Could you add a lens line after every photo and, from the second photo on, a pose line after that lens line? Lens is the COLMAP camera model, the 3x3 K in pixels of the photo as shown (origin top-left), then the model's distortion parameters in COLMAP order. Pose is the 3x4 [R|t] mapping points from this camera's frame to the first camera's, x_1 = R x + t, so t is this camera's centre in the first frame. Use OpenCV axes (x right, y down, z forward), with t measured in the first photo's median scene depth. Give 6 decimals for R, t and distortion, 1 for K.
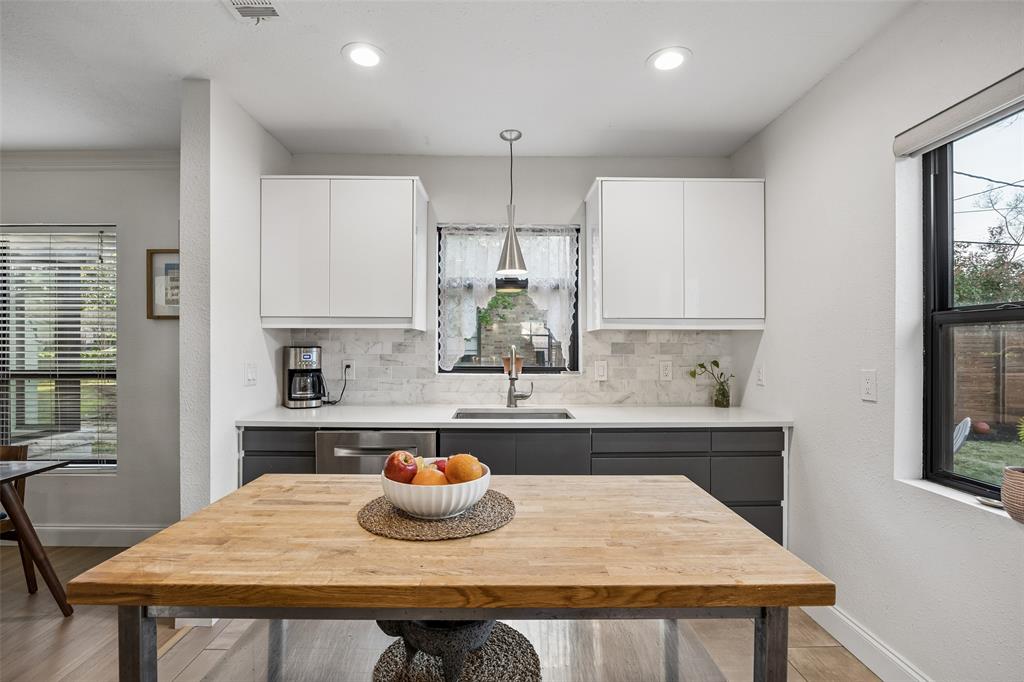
lens RADIAL K [[476.4, 0, 508.0], [0, 476.4, 348.4], [0, 0, 1]] dist [-0.007495, 0.002476]
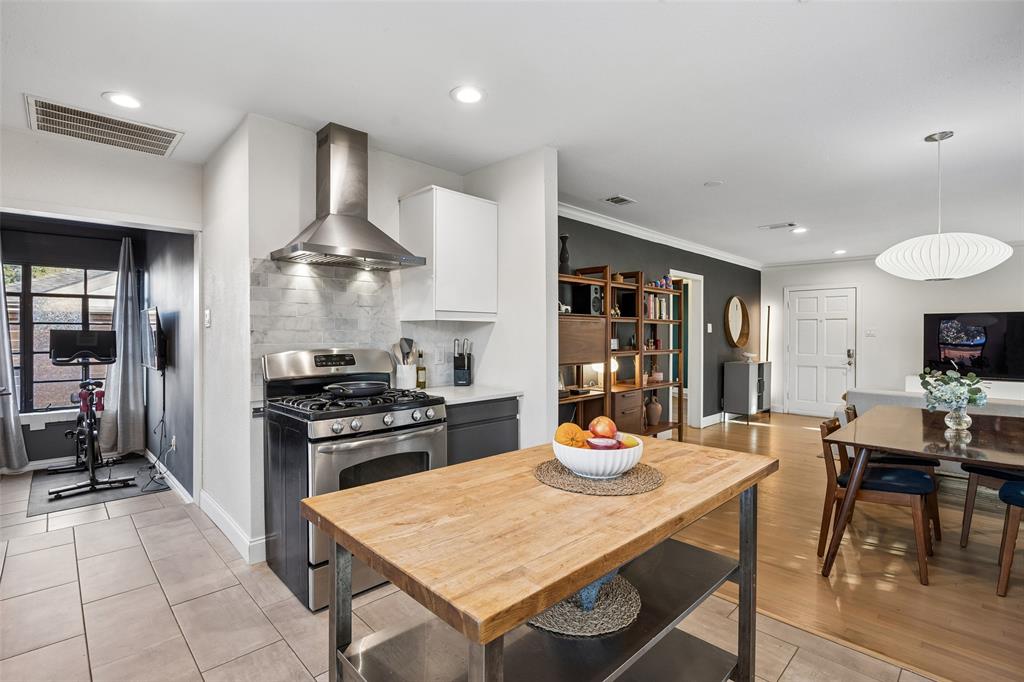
lens RADIAL K [[476.4, 0, 508.3], [0, 476.4, 336.0], [0, 0, 1]] dist [-0.007495, 0.002476]
pose [[-0.724788, 0.000969, -0.688971, 0.340221], [-0.006547, 0.999944, 0.008293, -0.007151], [0.688941, 0.010521, -0.724741, 0.686341]]
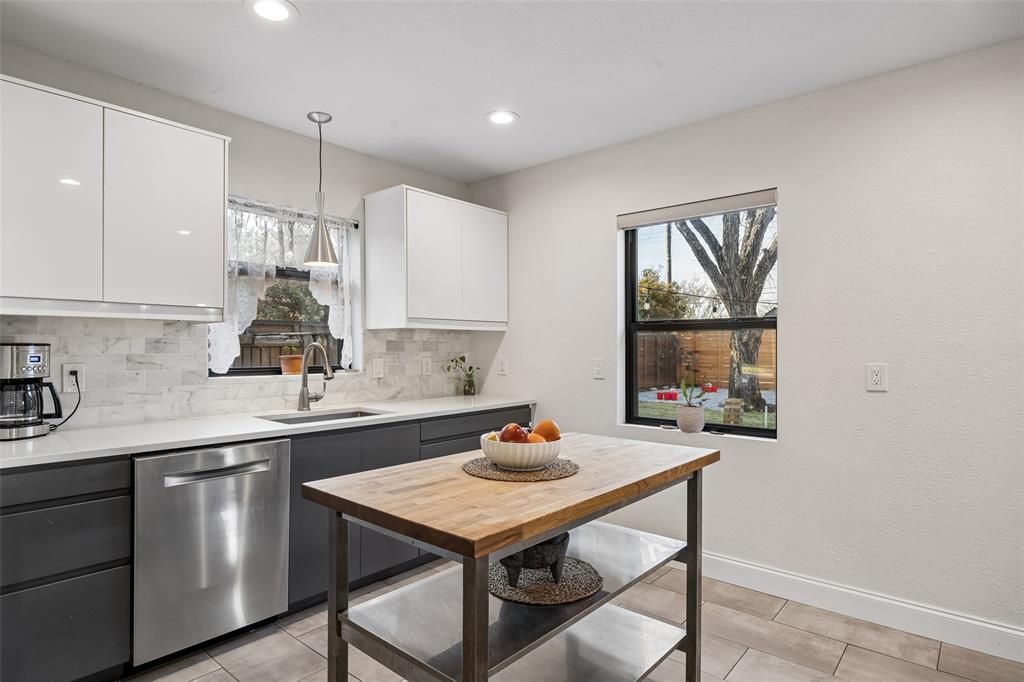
lens RADIAL K [[562.3, 0, 503.7], [0, 562.3, 346.0], [0, 0, 1]] dist [-0.011468, 0.002216]
pose [[0.663043, -0.001438, 0.748580, -0.550963], [0.003963, 0.999991, -0.001588, 0.003069], [-0.748571, 0.004019, 0.663042, 0.003398]]
